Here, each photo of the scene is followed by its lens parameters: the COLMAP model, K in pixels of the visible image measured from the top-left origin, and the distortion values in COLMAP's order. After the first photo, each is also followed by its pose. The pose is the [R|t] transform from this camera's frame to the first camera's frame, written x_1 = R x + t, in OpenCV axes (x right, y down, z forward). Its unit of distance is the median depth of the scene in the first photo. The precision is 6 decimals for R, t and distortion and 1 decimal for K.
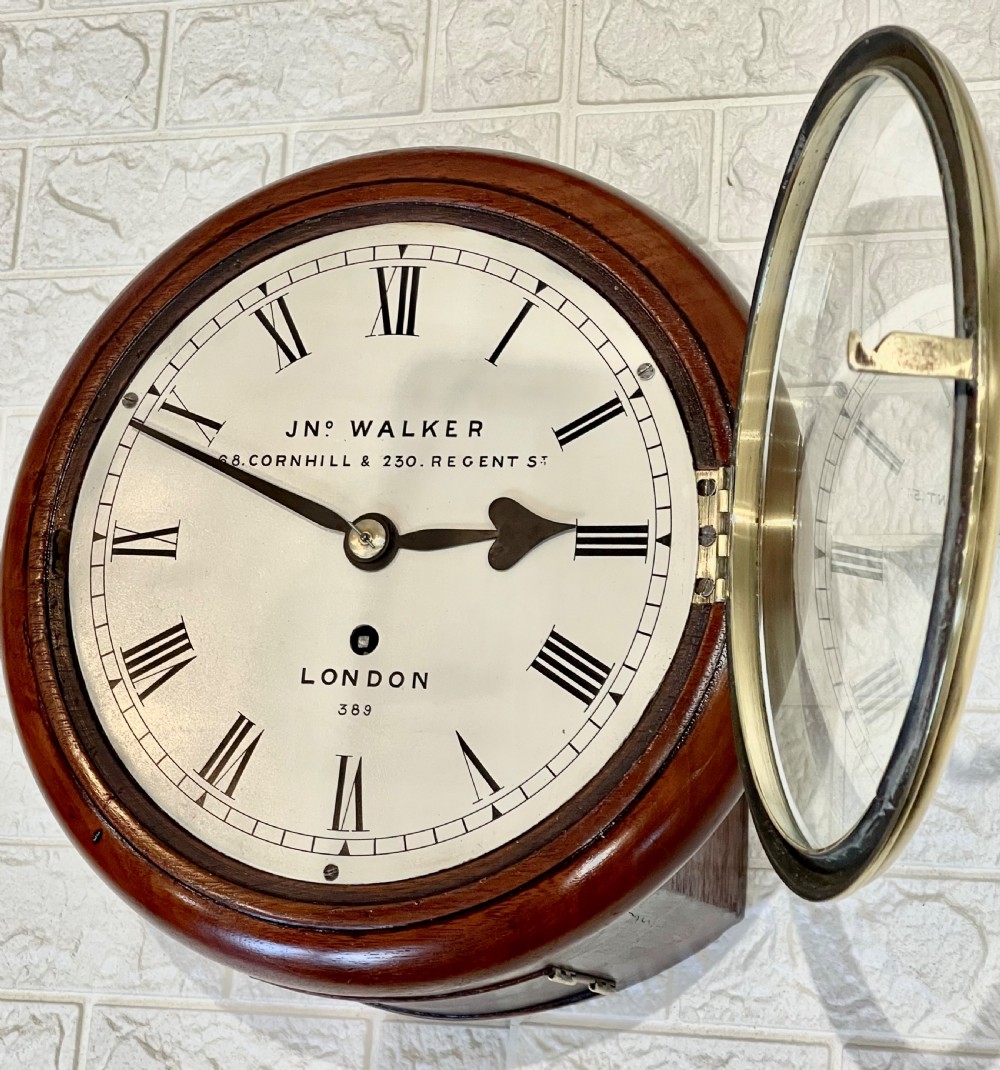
lens RADIAL K [[2718.3, 0, 511.8], [0, 2718.3, 358.5], [0, 0, 1]] dist [0.087969, 0.000000]
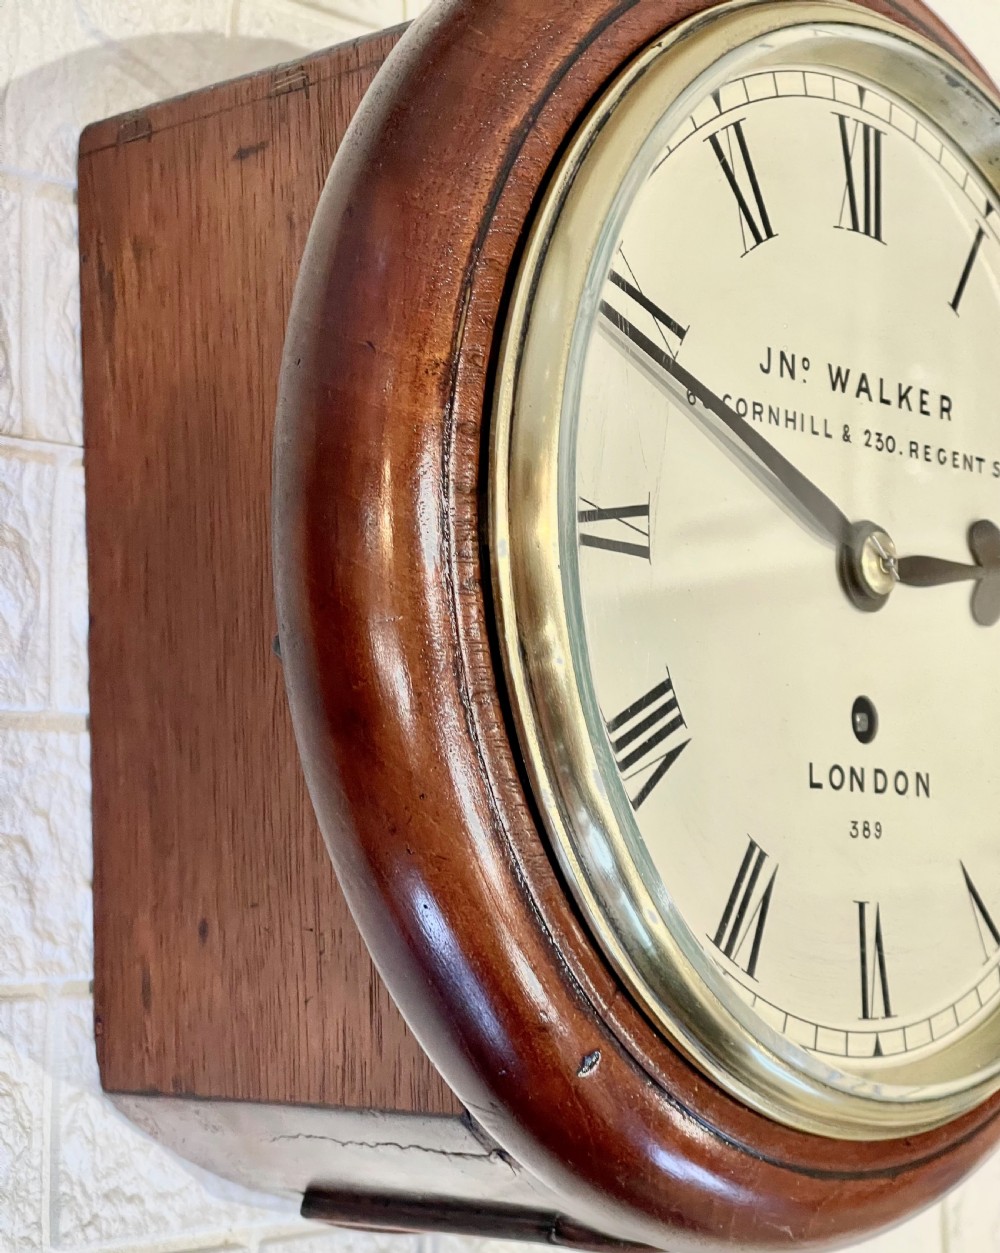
lens RADIAL K [[2528.3, 0, 492.4], [0, 2528.3, 670.8], [0, 0, 1]] dist [0.121693, 0.000000]
pose [[0.402113, 0.007150, 0.915562, -0.618471], [-0.207221, 0.974733, 0.083399, 0.058742], [-0.891832, -0.223259, 0.393434, 0.822563]]
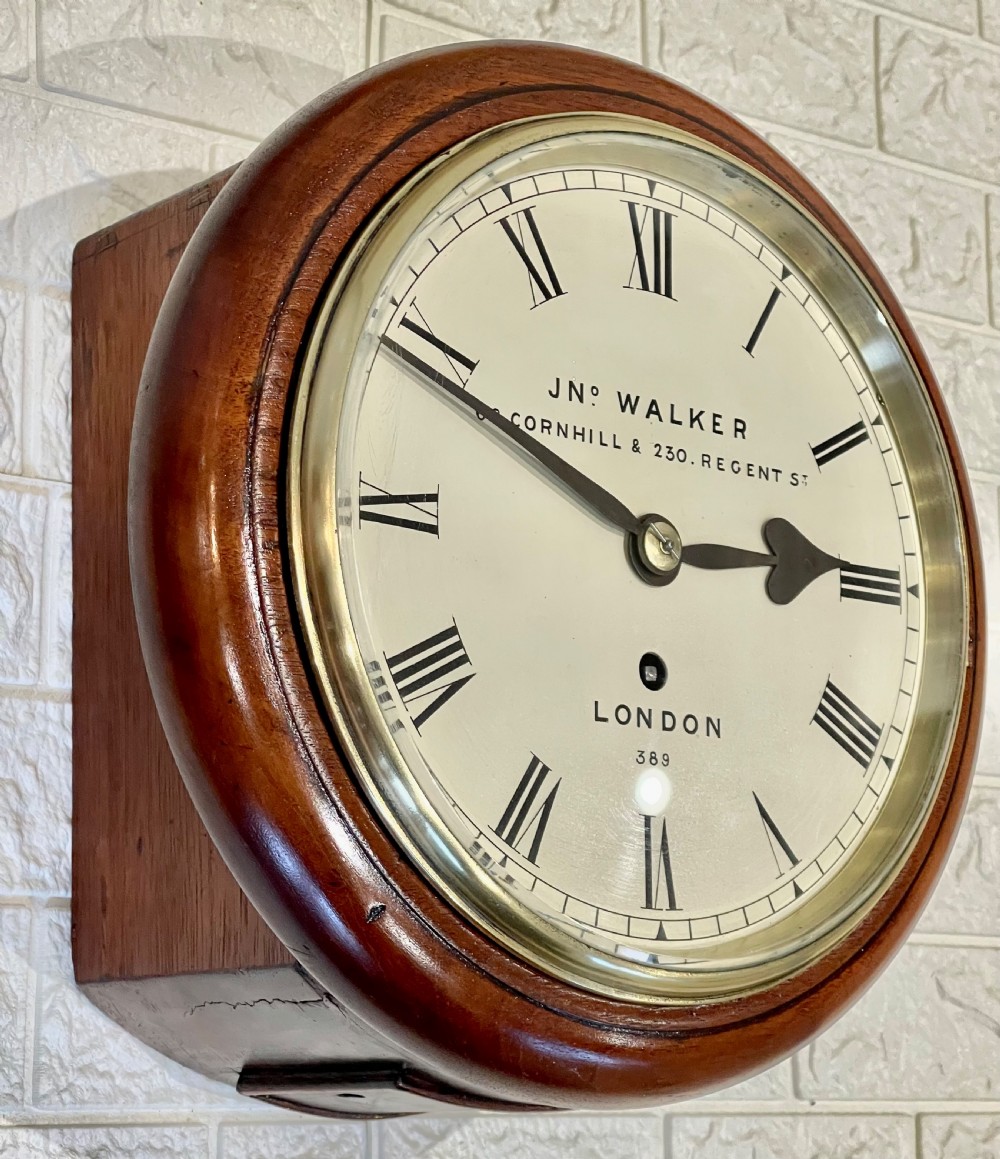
lens RADIAL K [[2631.7, 0, 459.9], [0, 2631.7, 548.6], [0, 0, 1]] dist [0.121774, 0.000000]
pose [[0.548270, 0.100402, 0.830253, -0.712998], [-0.180951, 0.983492, 0.000561, 0.075464], [-0.816490, -0.150542, 0.557387, 0.602409]]
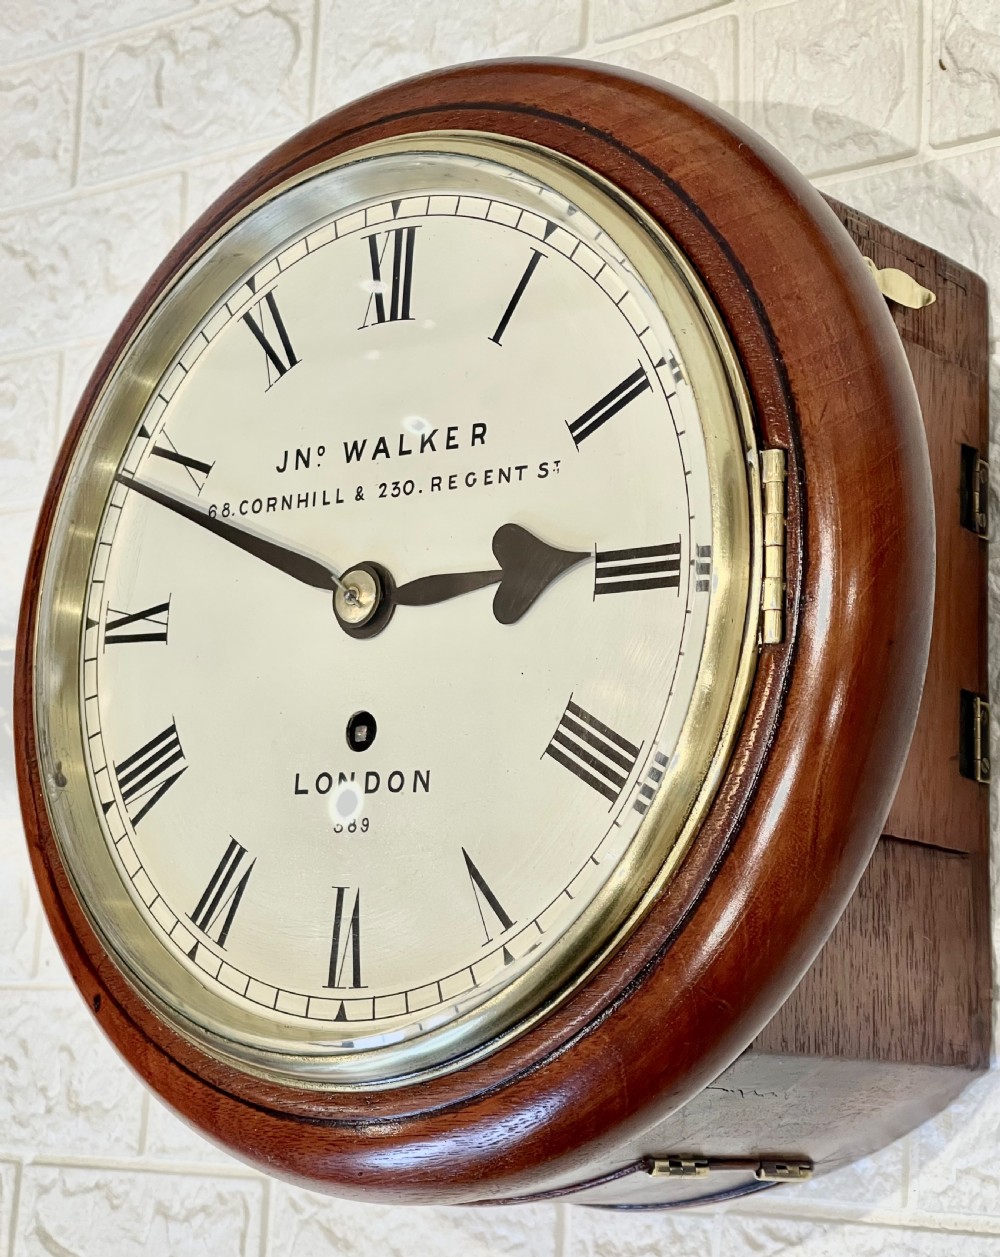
lens RADIAL K [[2536.4, 0, 535.3], [0, 2536.4, 570.9], [0, 0, 1]] dist [0.121693, 0.000000]
pose [[0.940377, -0.093590, -0.327005, 0.216692], [0.110613, 0.993288, 0.033809, 0.040196], [0.321646, -0.067964, 0.944418, 0.350002]]
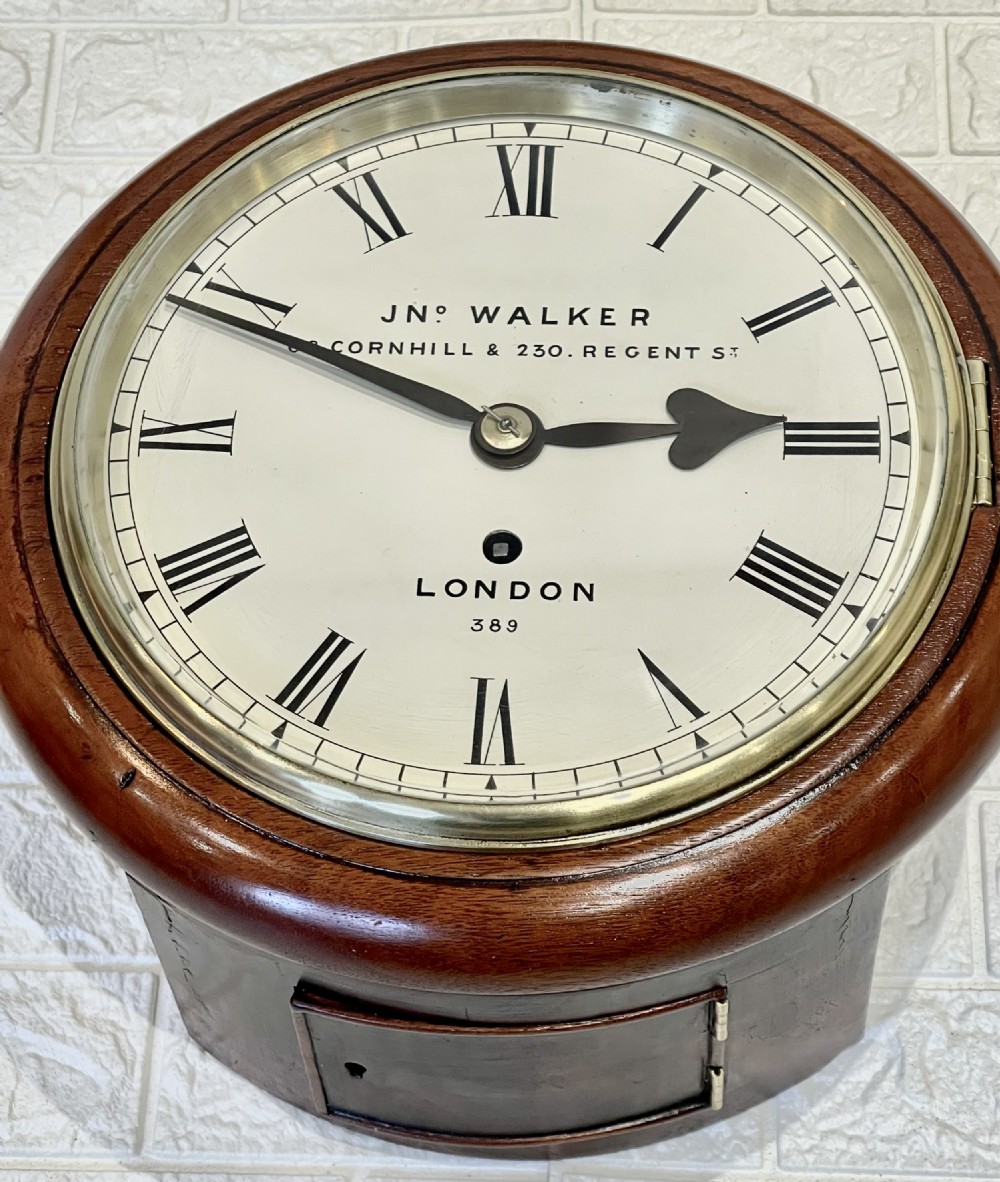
lens RADIAL K [[2949.5, 0, 438.0], [0, 2949.5, 588.6], [0, 0, 1]] dist [0.117000, 0.000000]
pose [[0.965234, 0.113899, 0.235268, -0.259299], [-0.053495, 0.967096, -0.248723, 0.314258], [-0.255856, 0.227490, 0.939567, 0.217450]]
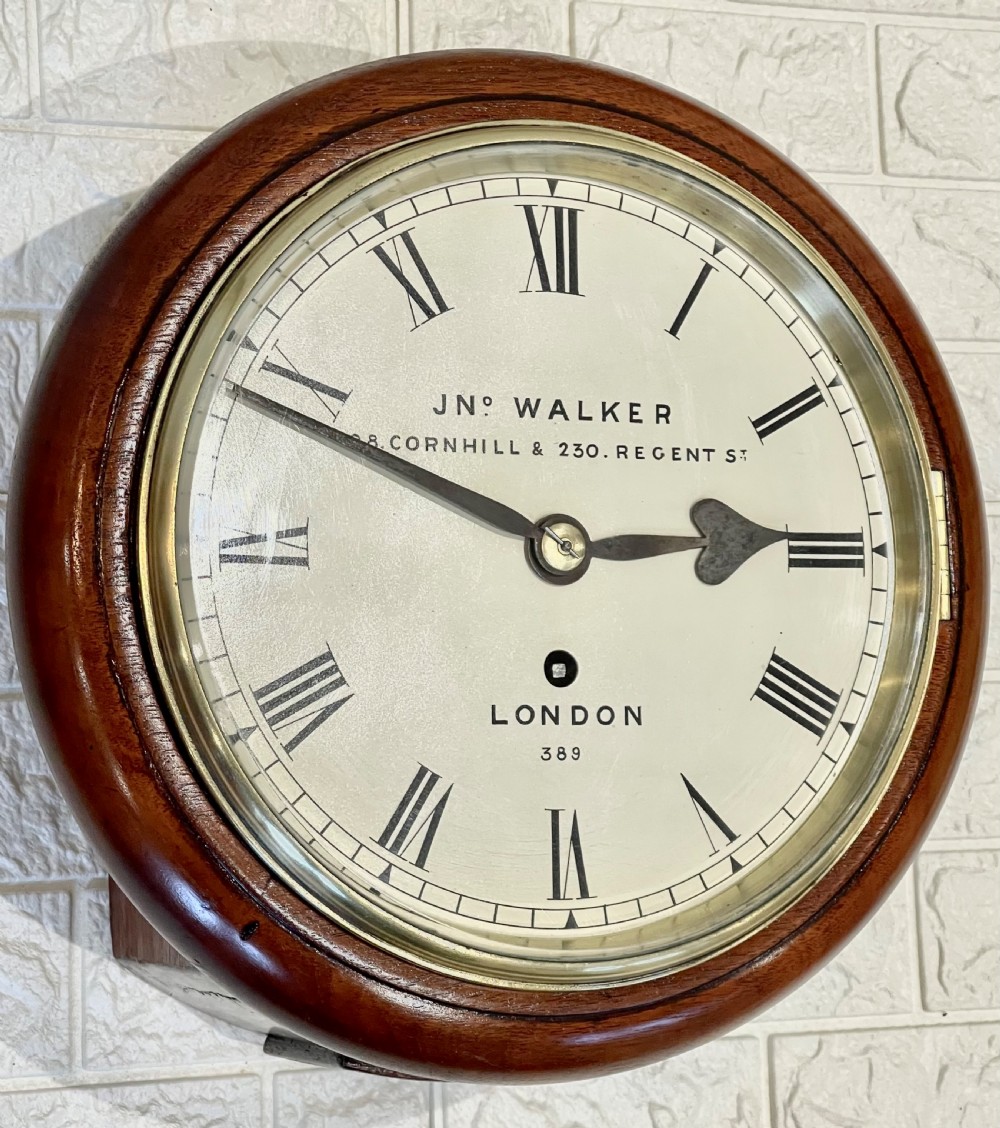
lens RADIAL K [[2696.2, 0, 502.4], [0, 2696.2, 522.4], [0, 0, 1]] dist [0.114796, 0.000000]
pose [[0.756029, -0.020959, 0.654203, -0.588328], [-0.090875, 0.986446, 0.136623, -0.049987], [-0.648199, -0.162742, 0.743877, 0.395553]]
